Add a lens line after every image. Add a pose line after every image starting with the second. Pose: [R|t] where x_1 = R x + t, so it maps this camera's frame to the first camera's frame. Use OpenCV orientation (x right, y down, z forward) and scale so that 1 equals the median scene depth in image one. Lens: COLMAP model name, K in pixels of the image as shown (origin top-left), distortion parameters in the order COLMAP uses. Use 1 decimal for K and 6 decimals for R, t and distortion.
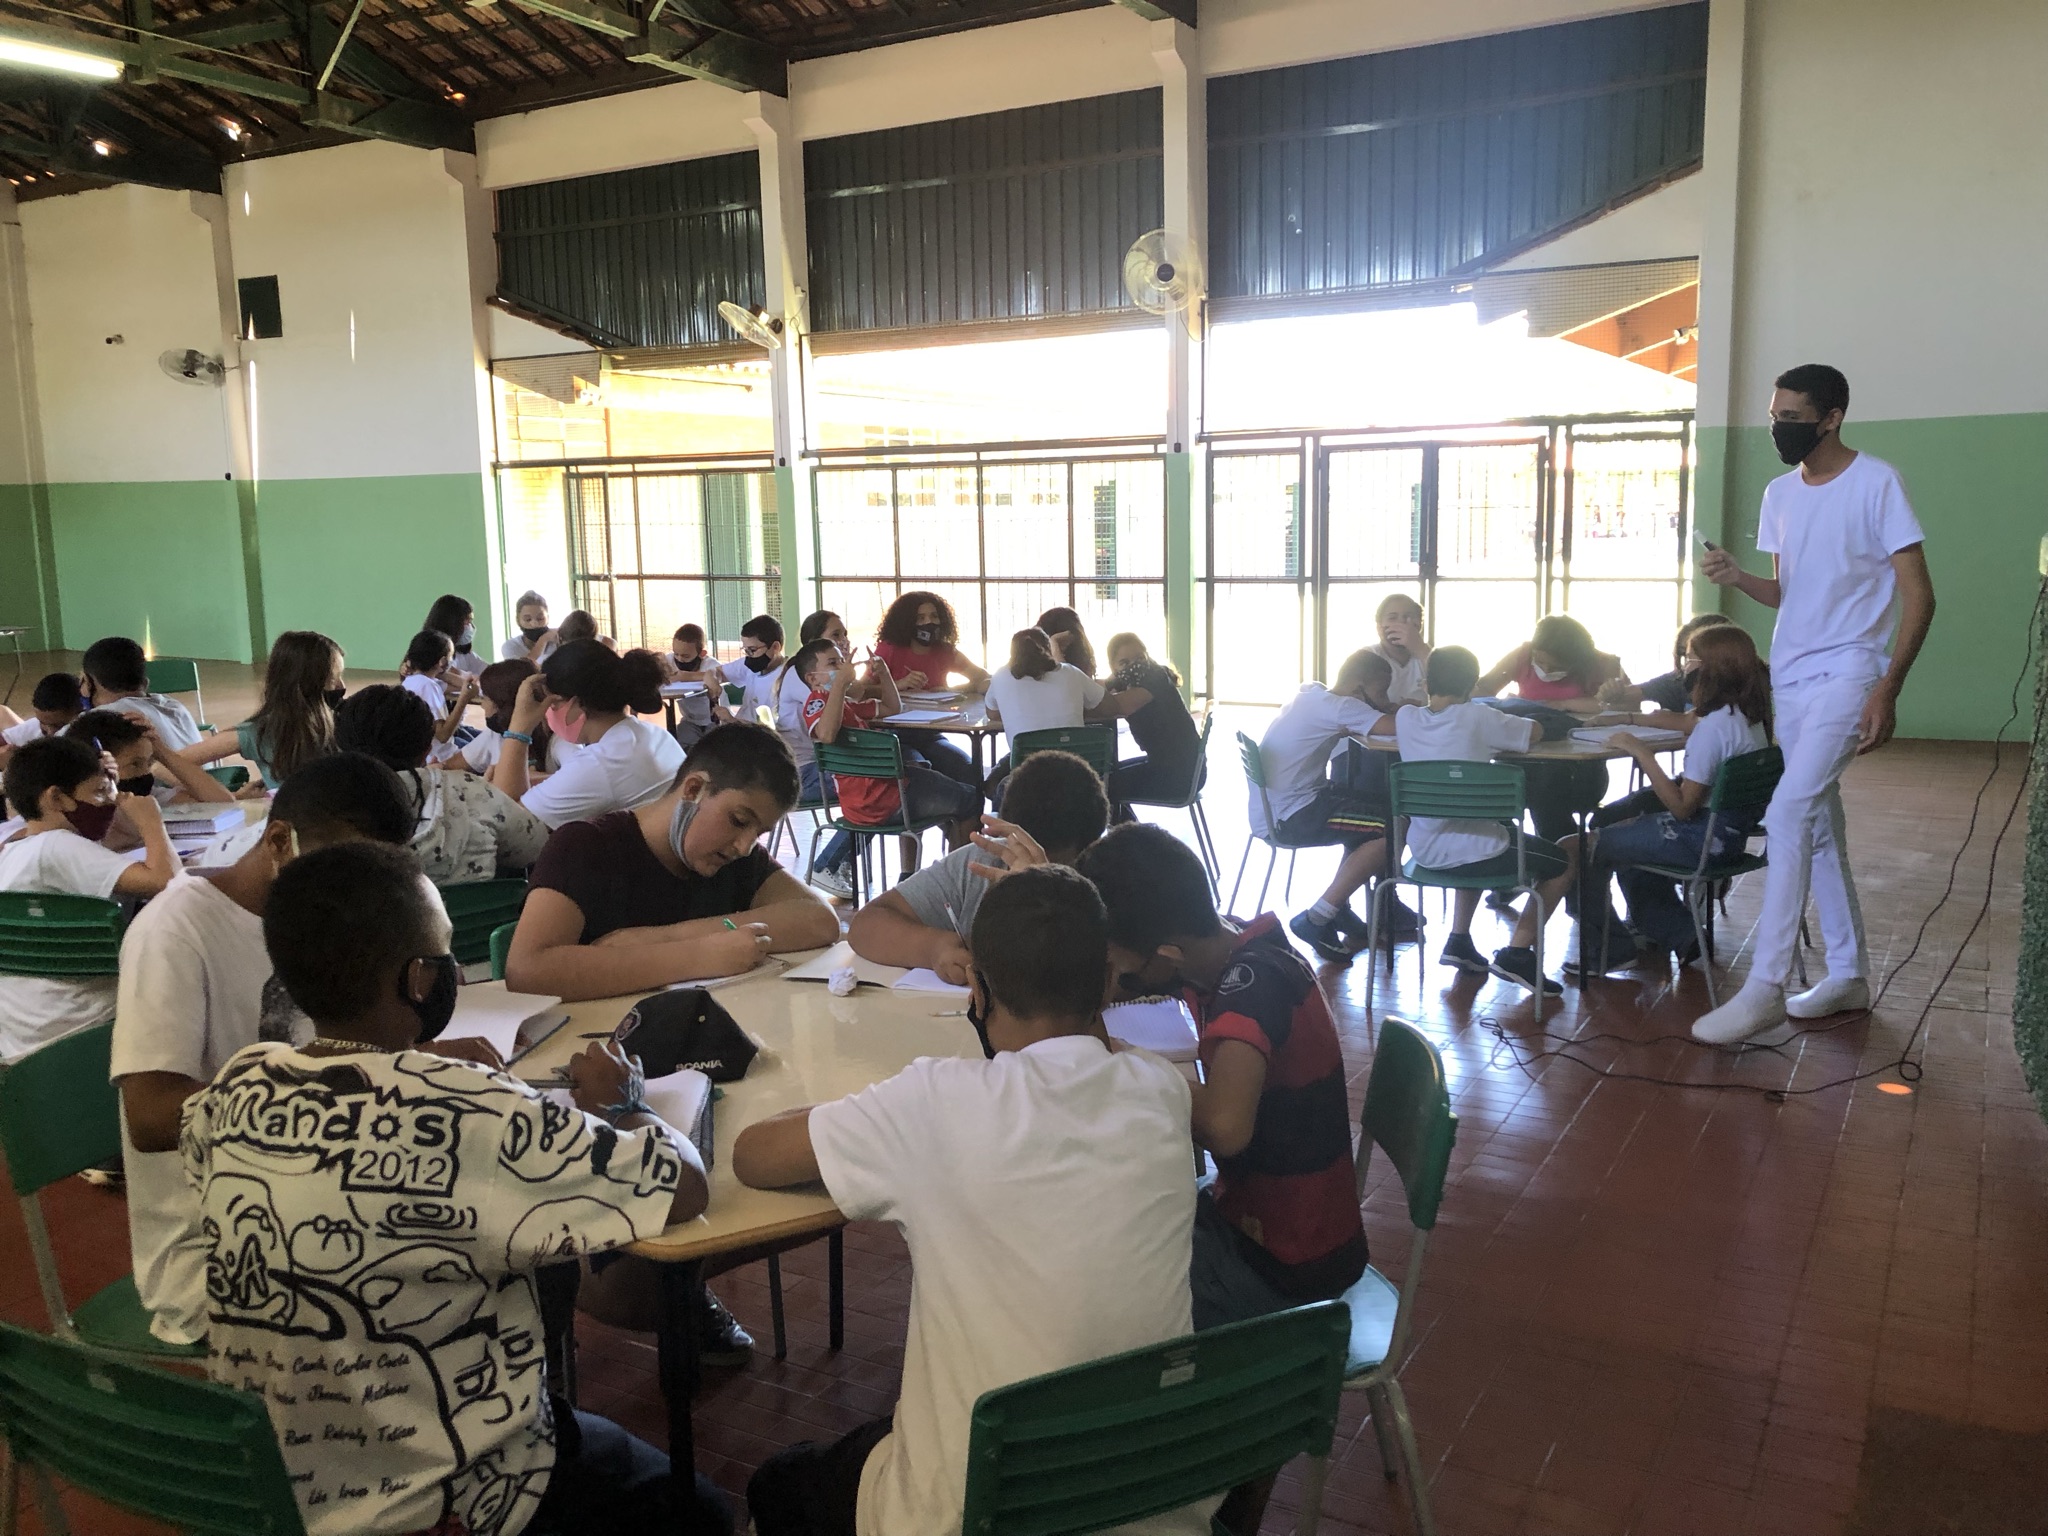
lens RADIAL K [[1664.0, 0, 1059.7], [0, 1664.0, 756.8], [0, 0, 1]] dist [0.017631, 0.000686]
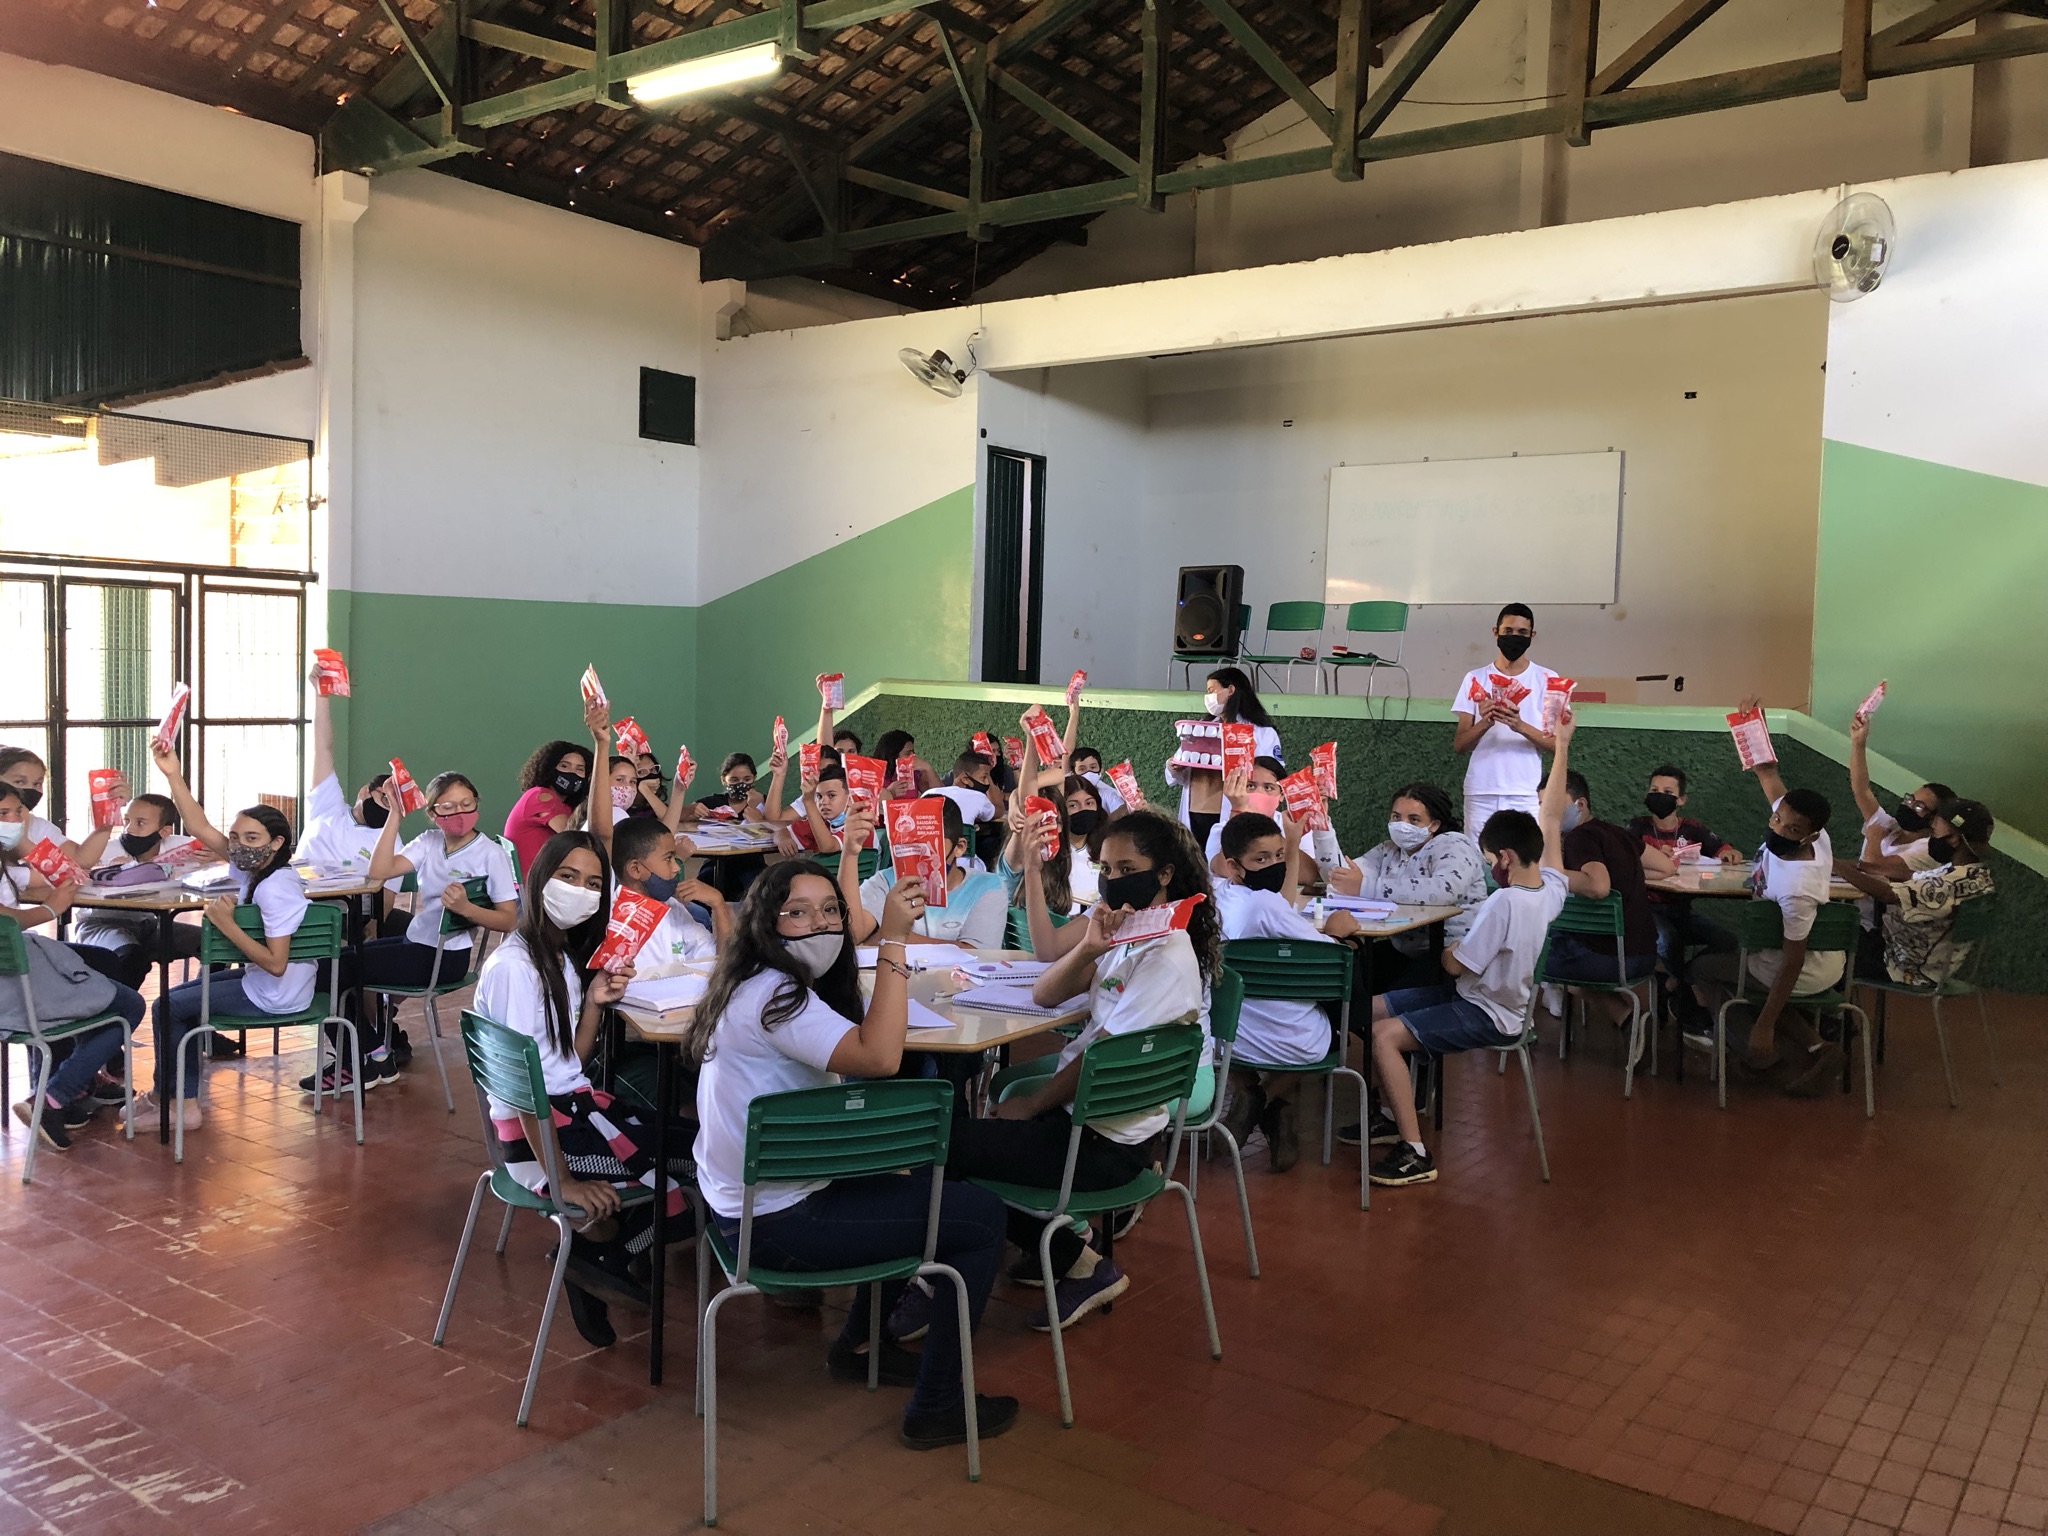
lens RADIAL K [[1661.5, 0, 1029.2], [0, 1661.5, 760.8], [0, 0, 1]] dist [0.024810, -0.017983]
pose [[0.149472, -0.028694, 0.988350, -0.629504], [0.111736, 0.993666, 0.011951, -0.036357], [-0.982432, 0.108648, 0.151731, 0.334047]]
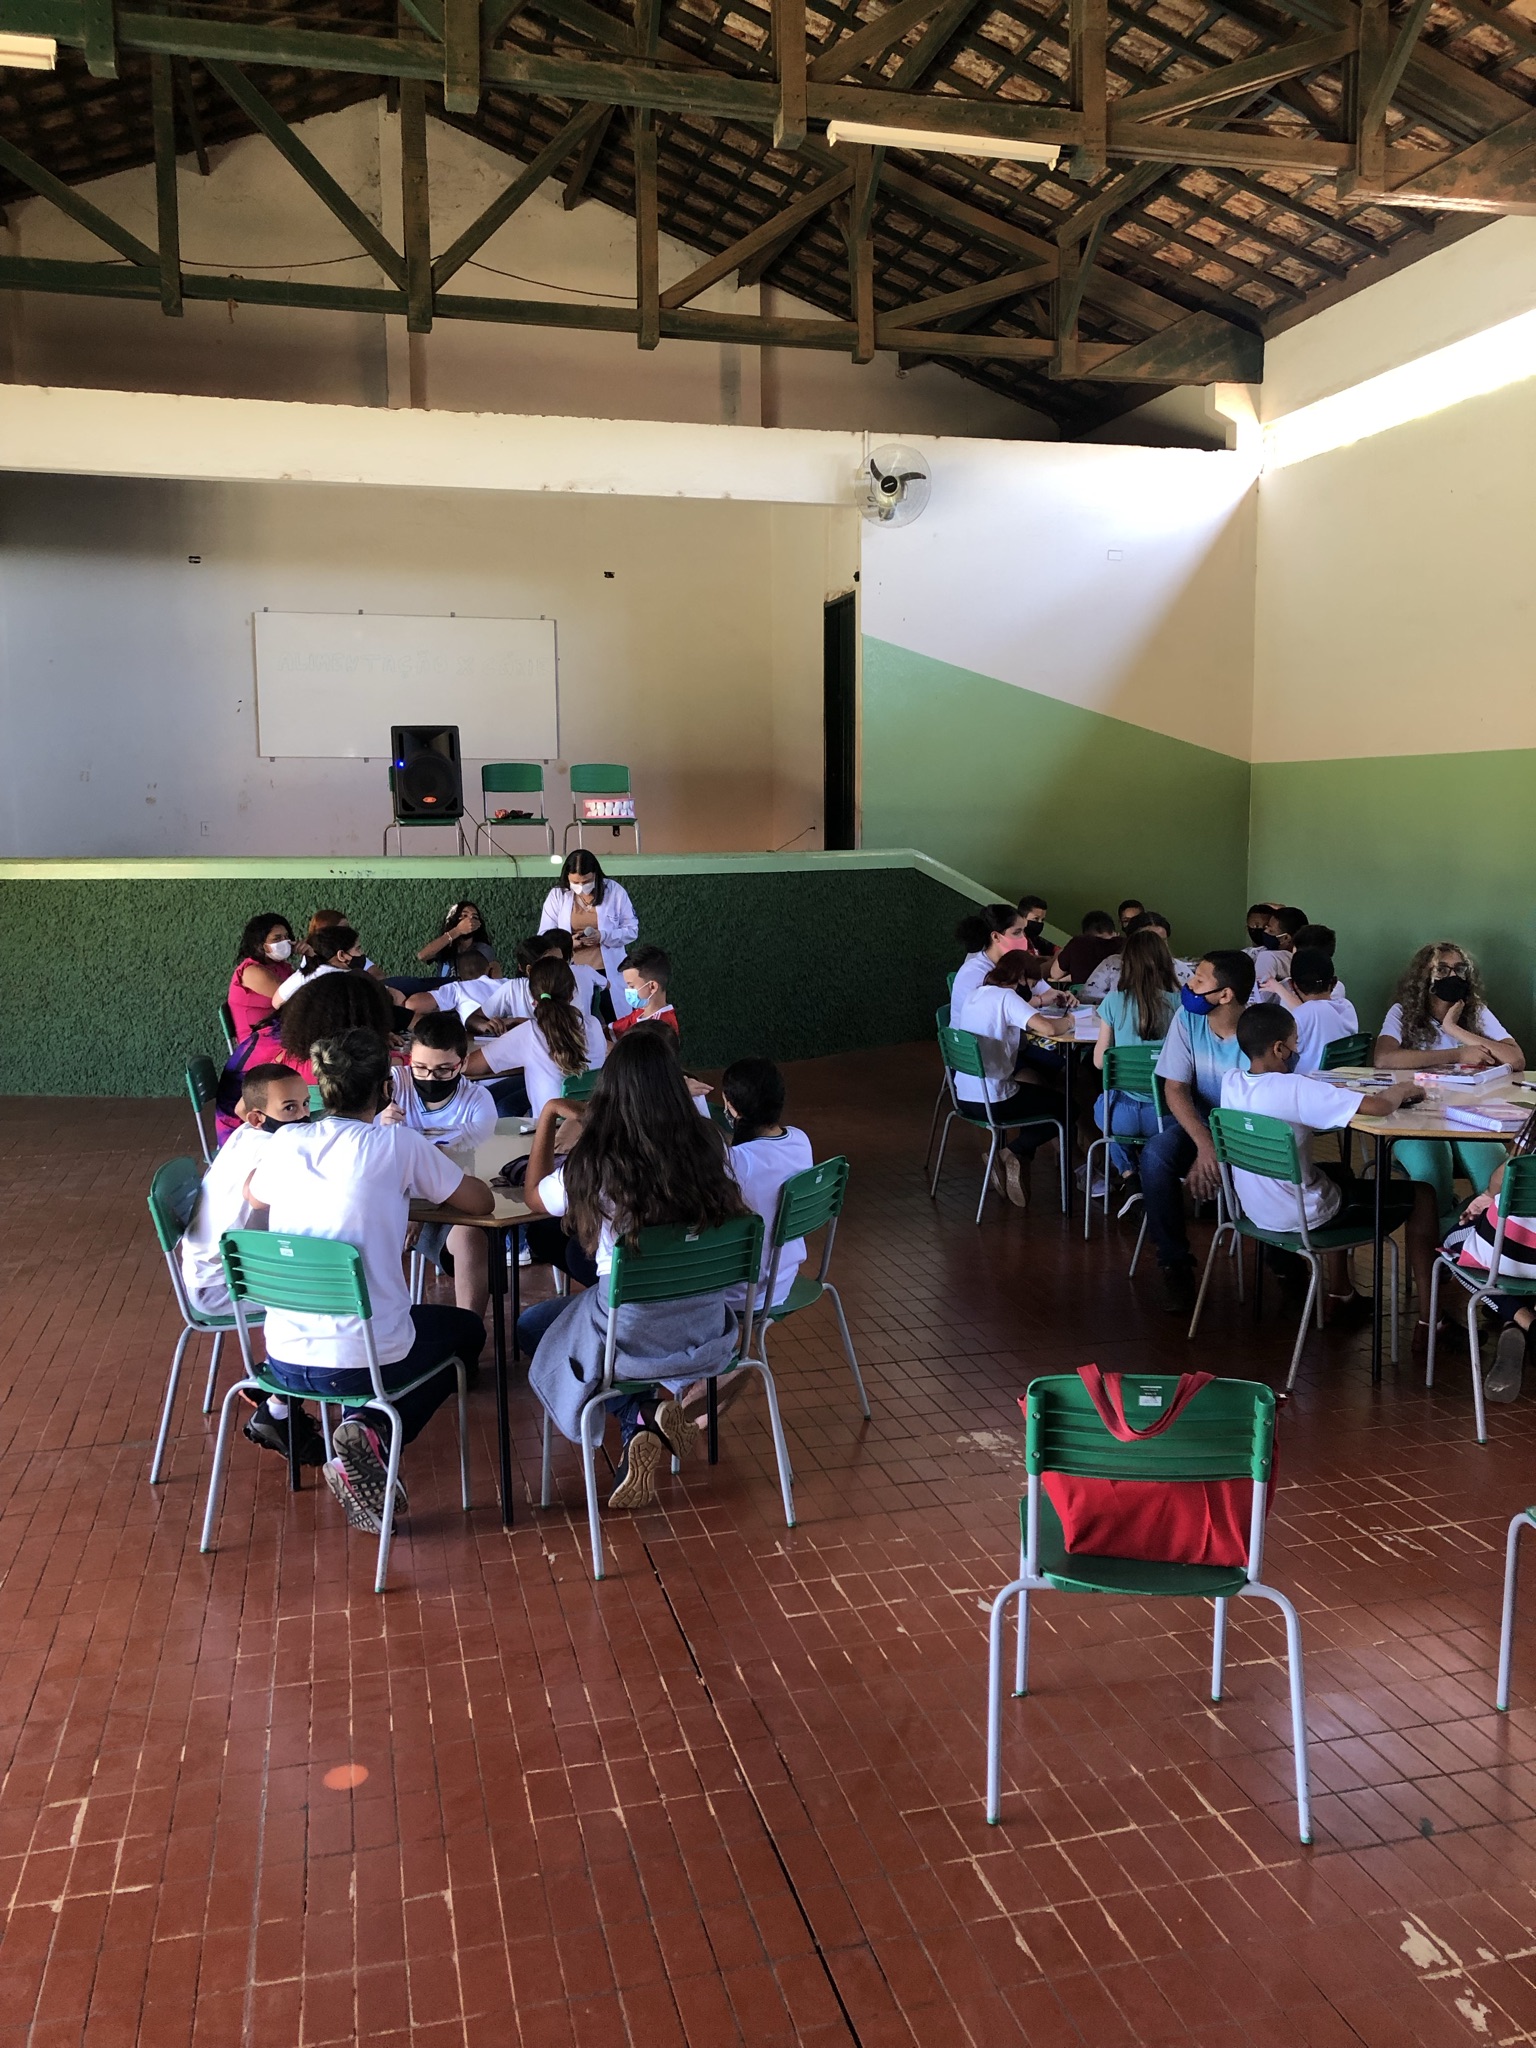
lens RADIAL K [[1674.4, 0, 768.0], [0, 1674.4, 1024.0], [0, 0, 1]] dist [0.009430, -0.007160]
pose [[-0.673901, -0.064522, 0.735999, -0.503328], [0.126548, 0.971377, 0.201027, -0.122029], [-0.727904, 0.228611, -0.646447, 0.840508]]
